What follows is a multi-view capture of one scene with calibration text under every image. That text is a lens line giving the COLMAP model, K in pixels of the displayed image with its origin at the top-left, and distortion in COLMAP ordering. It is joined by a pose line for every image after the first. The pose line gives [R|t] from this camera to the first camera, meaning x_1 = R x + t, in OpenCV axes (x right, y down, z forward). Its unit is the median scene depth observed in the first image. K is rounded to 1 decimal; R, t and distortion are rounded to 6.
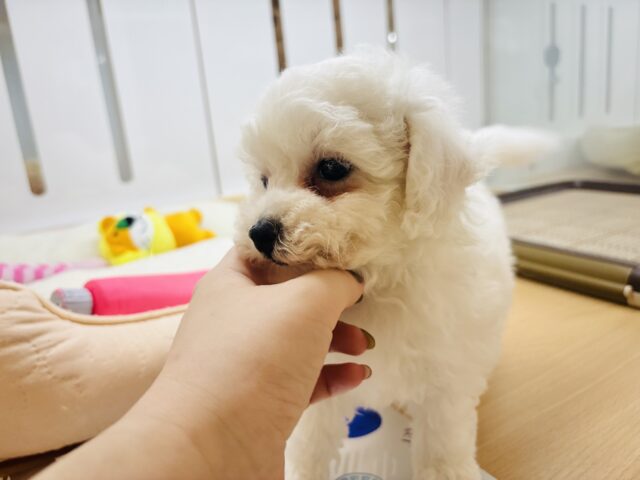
lens RADIAL K [[527.4, 0, 326.5], [0, 527.4, 250.0], [0, 0, 1]] dist [-0.006390, -0.012883]
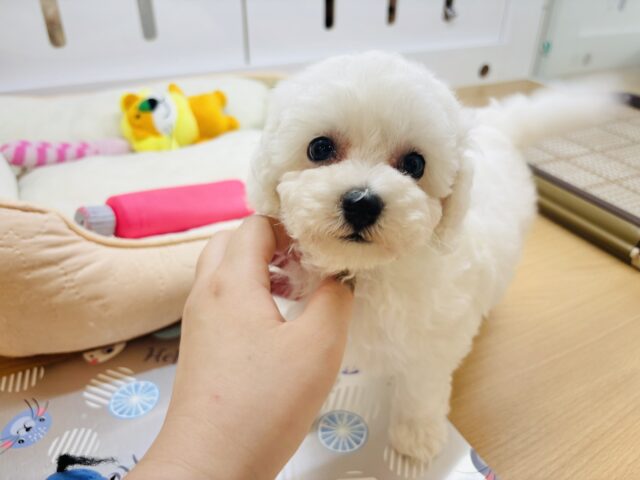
lens RADIAL K [[530.4, 0, 337.4], [0, 530.4, 249.9], [0, 0, 1]] dist [-0.003058, 0.002757]
pose [[0.992250, 0.124241, -0.001965, 0.001667], [-0.117649, 0.944460, 0.306846, -0.235507], [0.039979, -0.304237, 0.951757, -0.002255]]
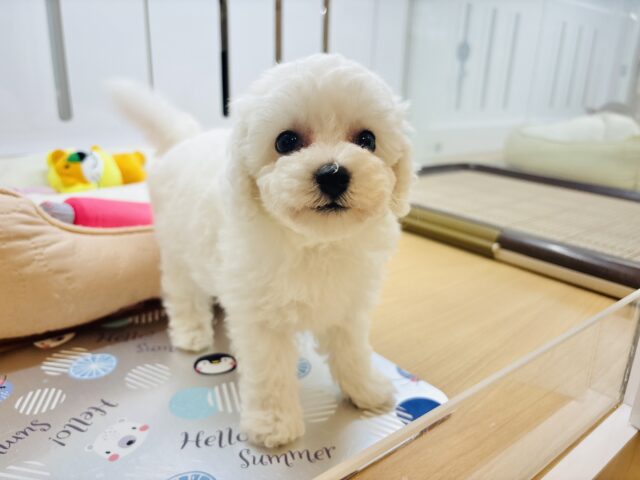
lens RADIAL K [[542.2, 0, 320.0], [0, 542.2, 240.0], [0, 0, 1]] dist [0.007742, 0.003825]
pose [[0.983017, 0.077888, 0.166169, -0.101301], [-0.083491, 0.996143, 0.026995, 0.078460], [-0.163425, -0.040410, 0.985728, -0.332675]]
